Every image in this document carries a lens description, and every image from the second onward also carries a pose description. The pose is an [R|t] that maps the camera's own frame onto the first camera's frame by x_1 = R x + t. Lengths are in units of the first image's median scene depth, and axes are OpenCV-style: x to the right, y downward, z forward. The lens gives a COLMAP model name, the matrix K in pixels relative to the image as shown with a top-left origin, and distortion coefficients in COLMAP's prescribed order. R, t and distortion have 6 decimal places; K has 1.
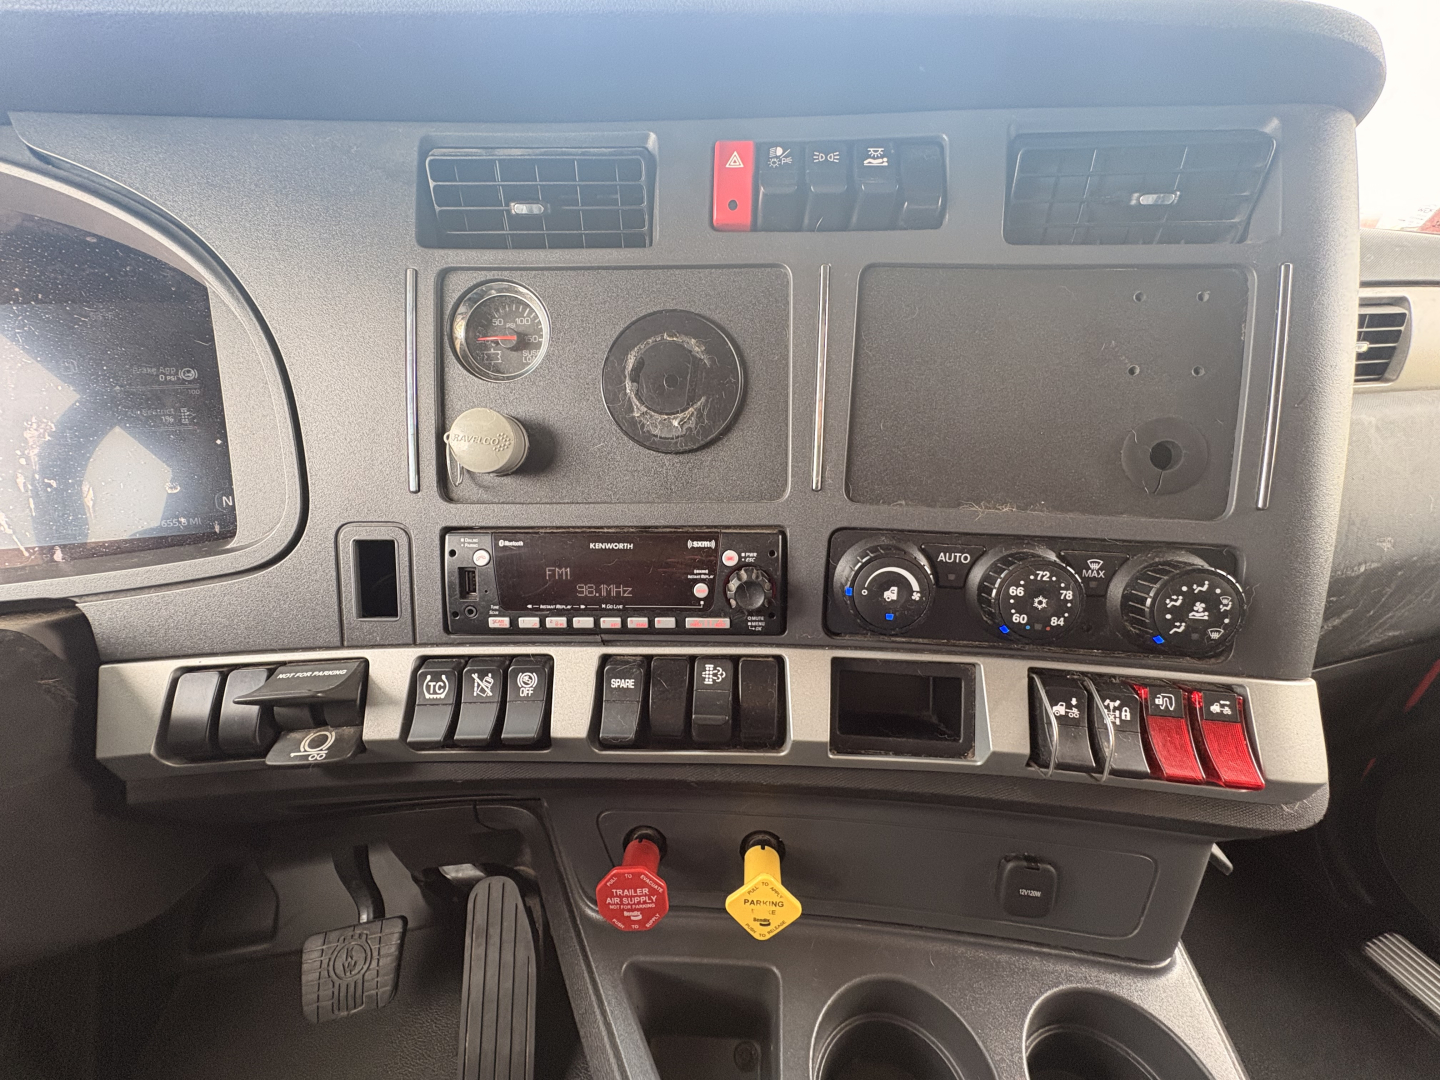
lens RADIAL K [[569.6, 0, 718.5], [0, 569.6, 539.7], [0, 0, 1]] dist [0.000096, 0.000292]
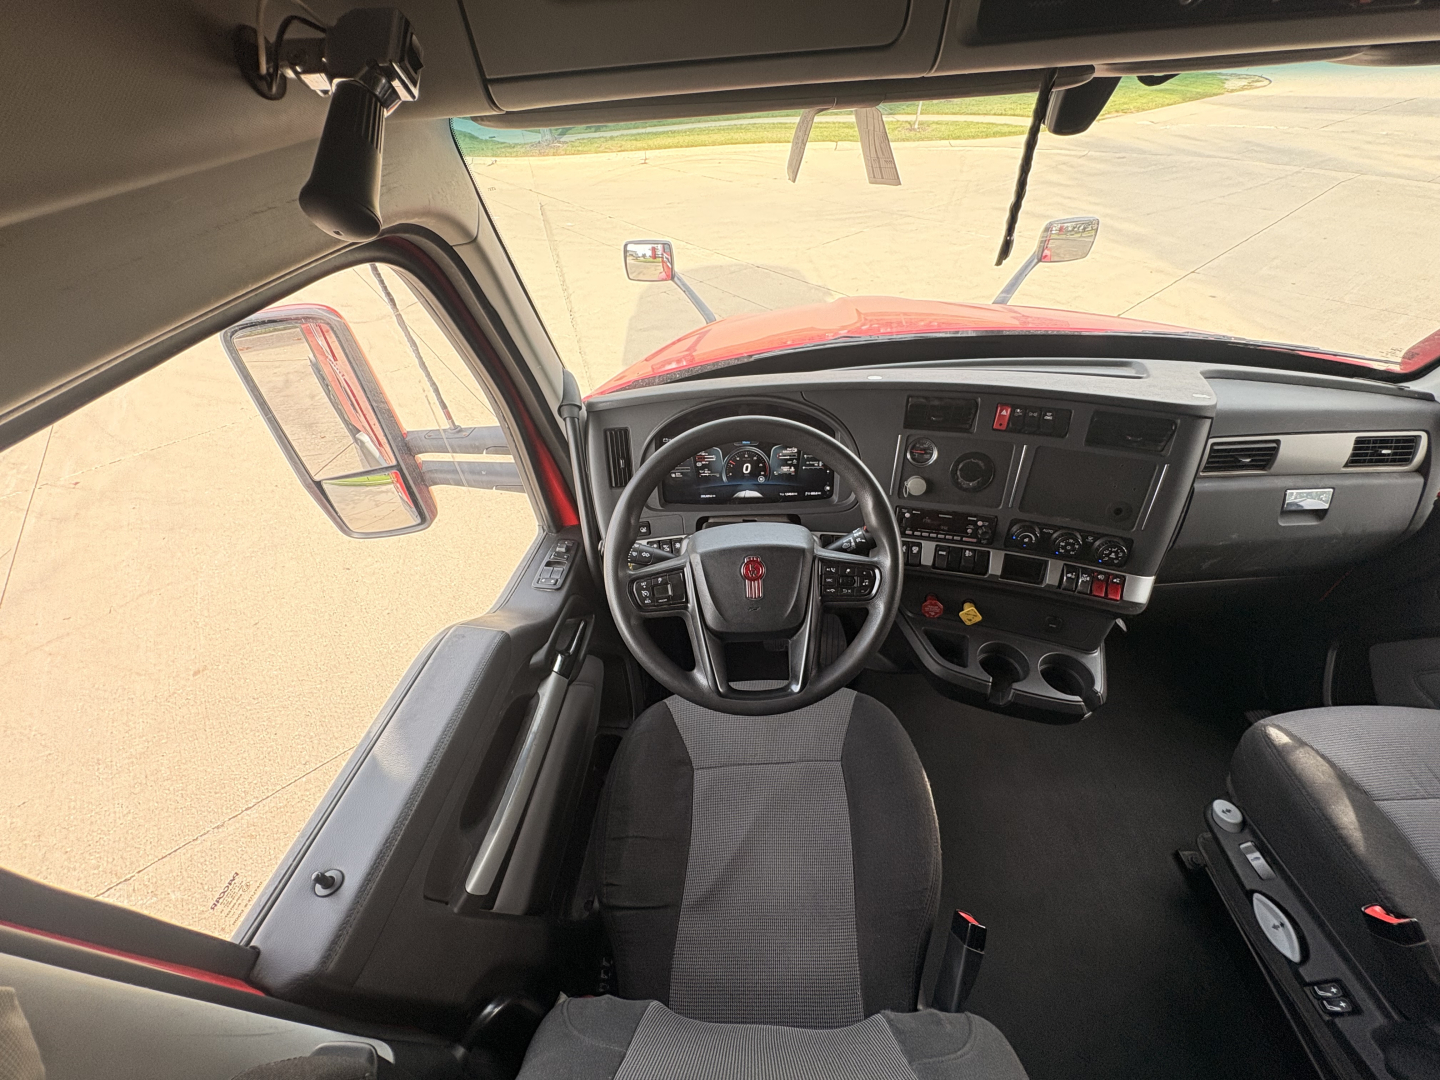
lens RADIAL K [[569.6, 0, 719.1], [0, 569.6, 539.8], [0, 0, 1]] dist [0.000096, 0.000292]
pose [[0.971368, 0.121987, -0.203870, -0.826098], [-0.061110, 0.957532, 0.281778, -0.772997], [0.229585, -0.261251, 0.937571, -2.743310]]
